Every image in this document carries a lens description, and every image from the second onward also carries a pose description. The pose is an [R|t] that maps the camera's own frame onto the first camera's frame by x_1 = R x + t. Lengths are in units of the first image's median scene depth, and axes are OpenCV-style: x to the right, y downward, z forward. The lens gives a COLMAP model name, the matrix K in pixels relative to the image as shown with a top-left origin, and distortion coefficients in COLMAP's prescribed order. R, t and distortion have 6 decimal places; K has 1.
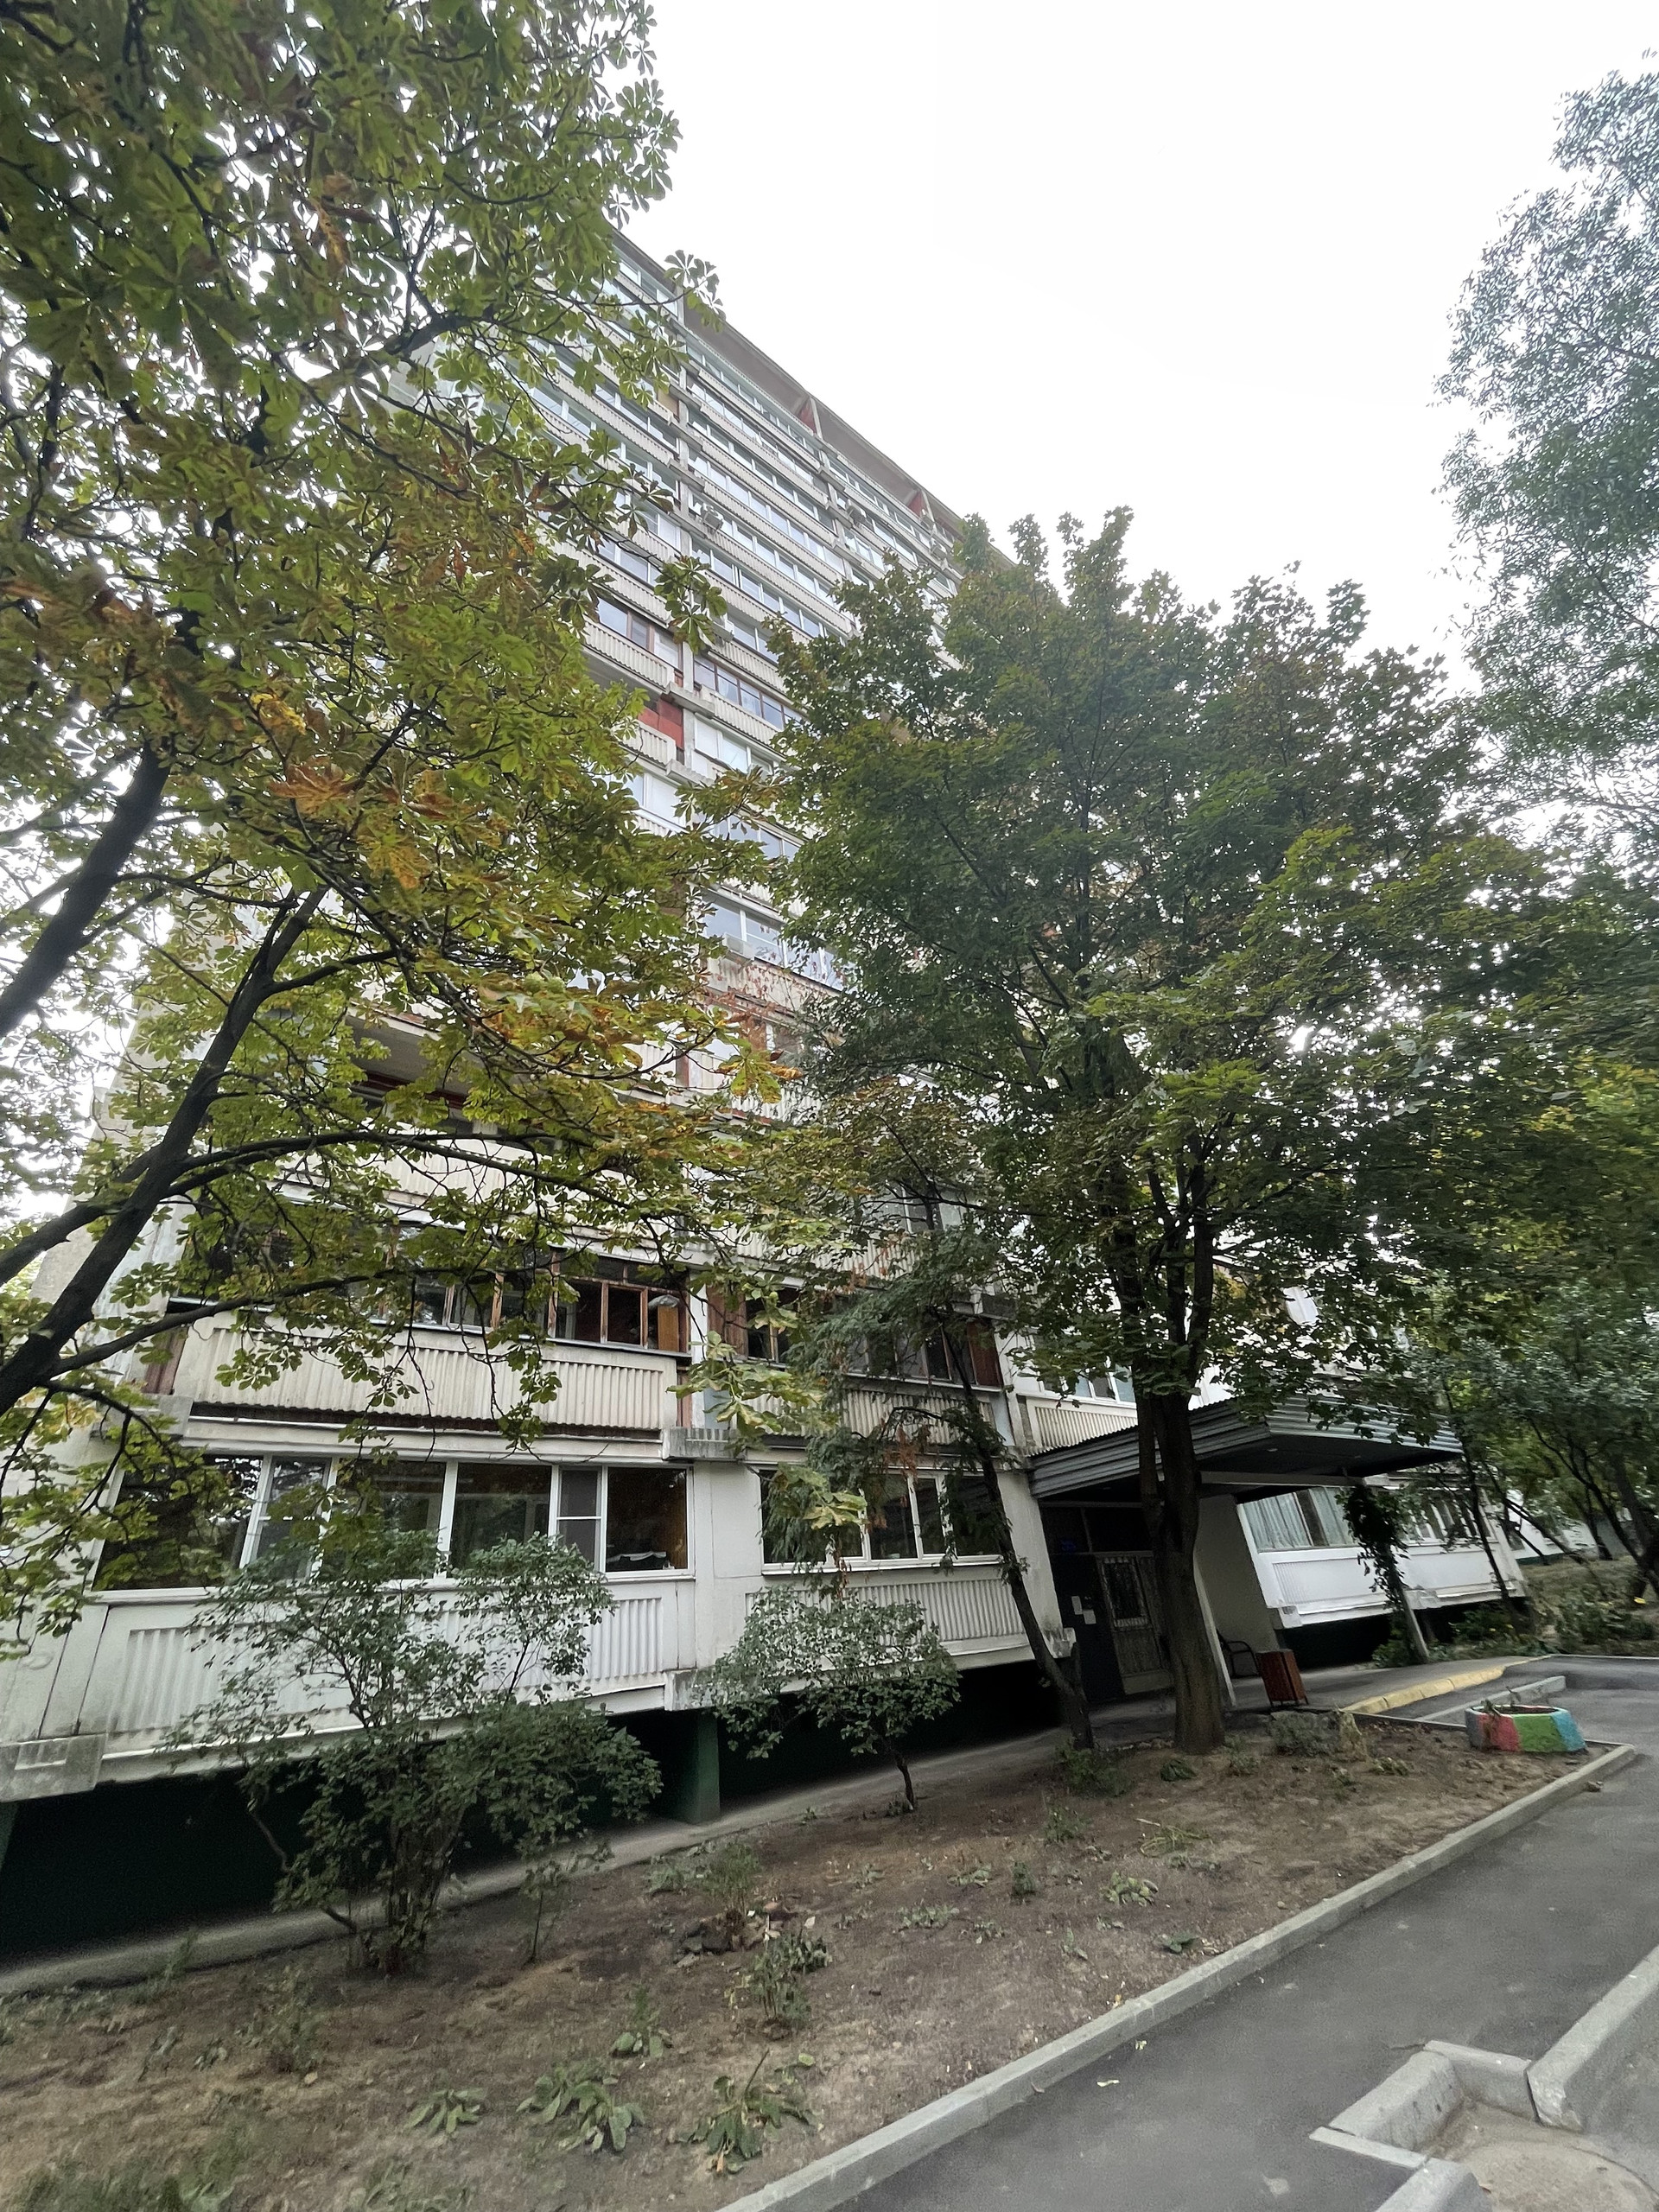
lens RADIAL K [[902.1, 0, 829.2], [0, 902.1, 1107.5], [0, 0, 1]] dist [-0.001821, 0.002265]
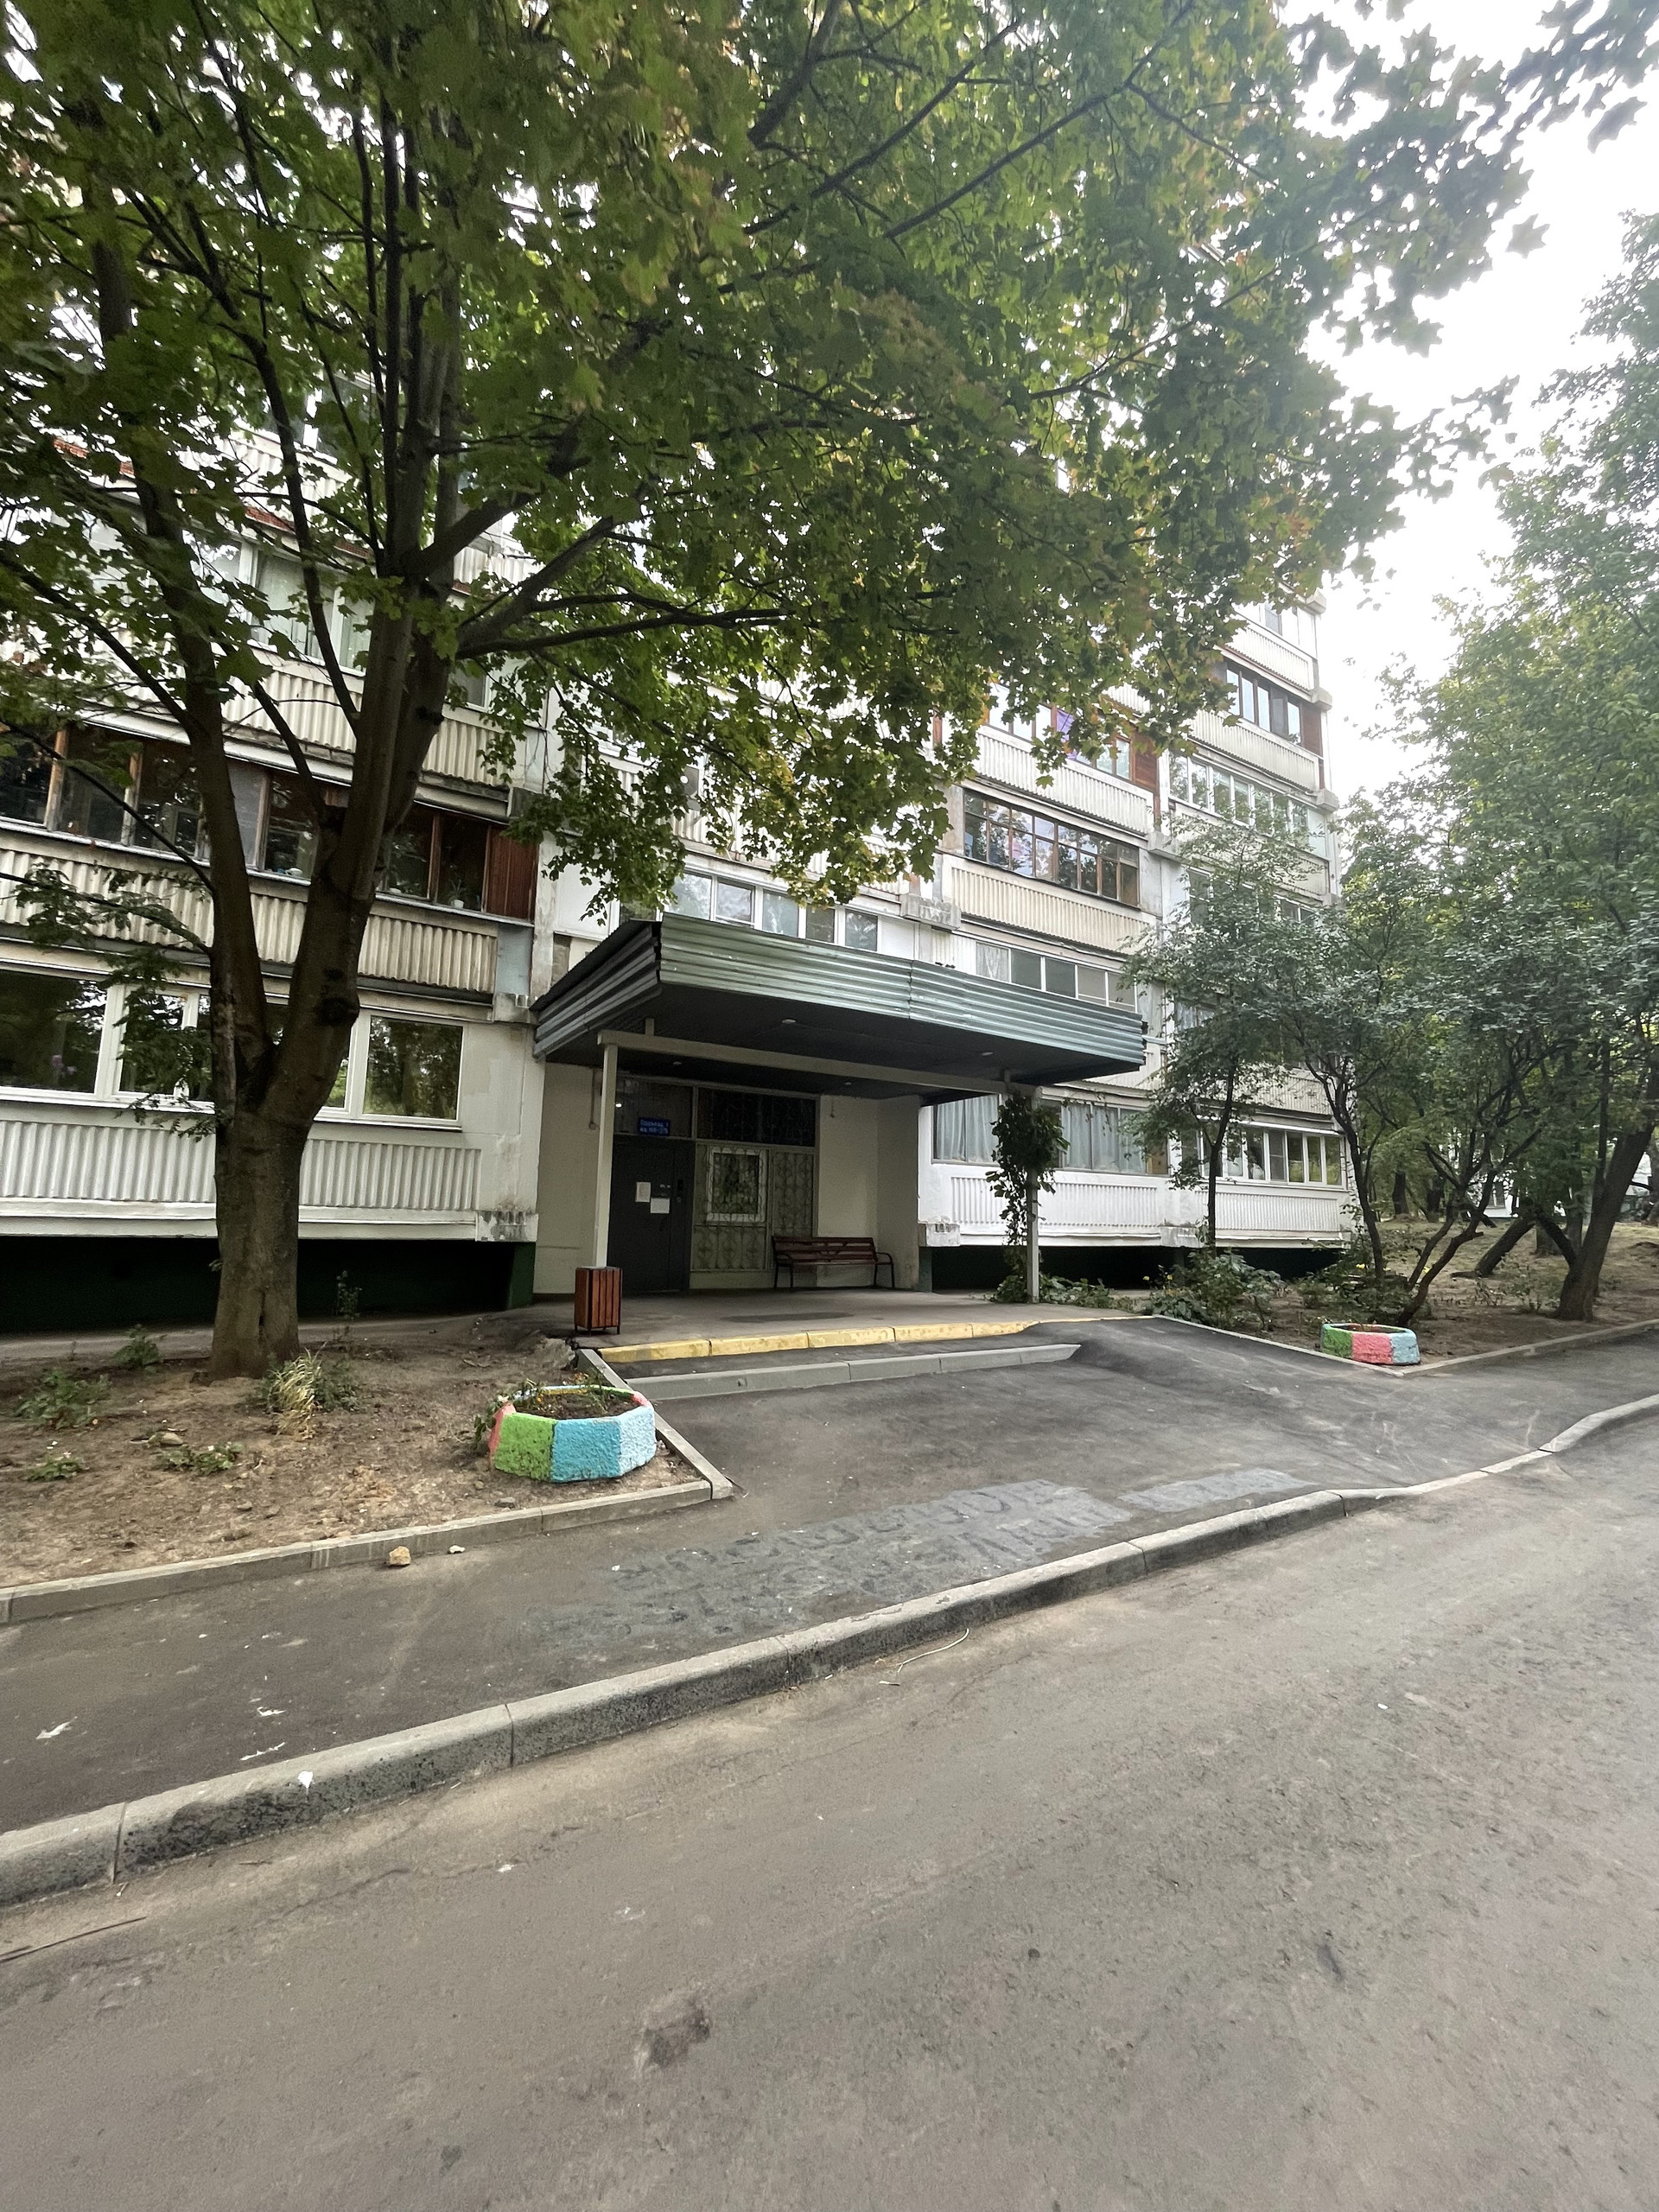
lens RADIAL K [[902.1, 0, 828.9], [0, 902.1, 1099.5], [0, 0, 1]] dist [-0.001821, 0.002265]
pose [[0.988915, 0.106520, -0.103442, 0.945176], [-0.055457, 0.911223, 0.408164, 0.237905], [0.137736, -0.397903, 0.907029, 0.565357]]
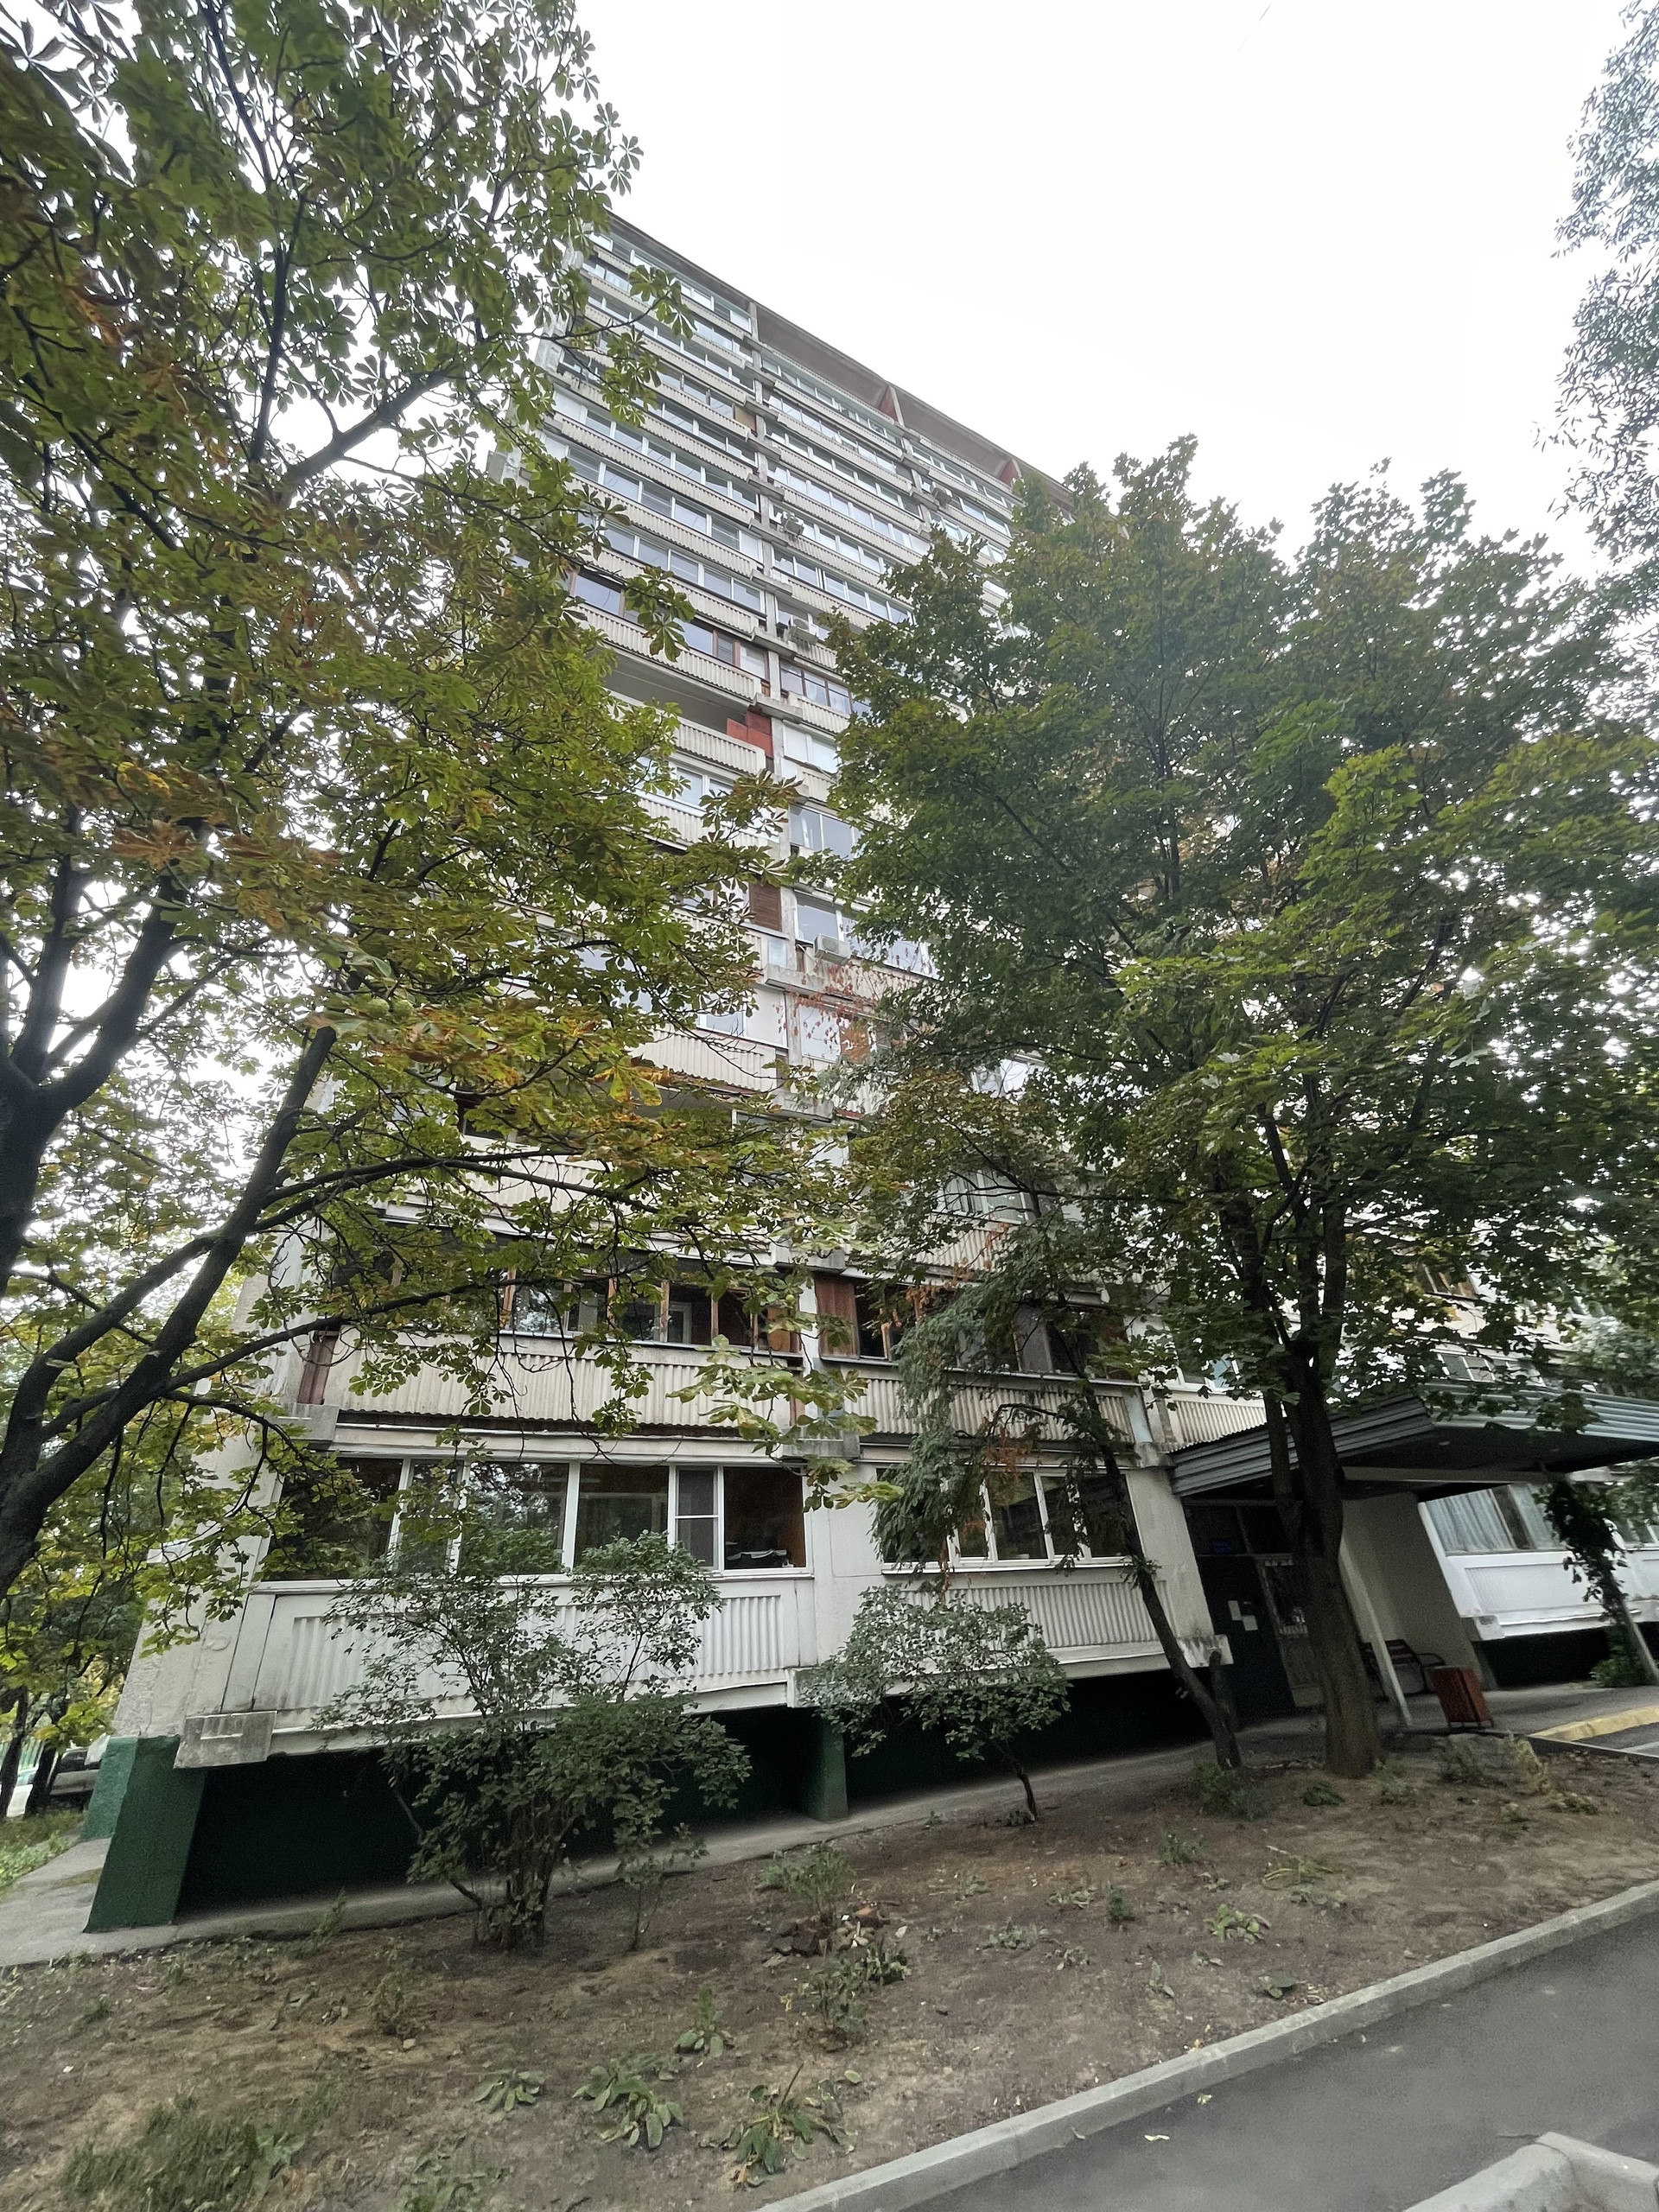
lens RADIAL K [[902.1, 0, 829.1], [0, 902.1, 1106.4], [0, 0, 1]] dist [-0.001821, 0.002265]
pose [[0.984600, -0.069495, -0.160416, 0.084000], [0.069889, 0.997550, -0.003190, 0.003936], [0.160245, -0.008071, 0.987044, 0.018282]]
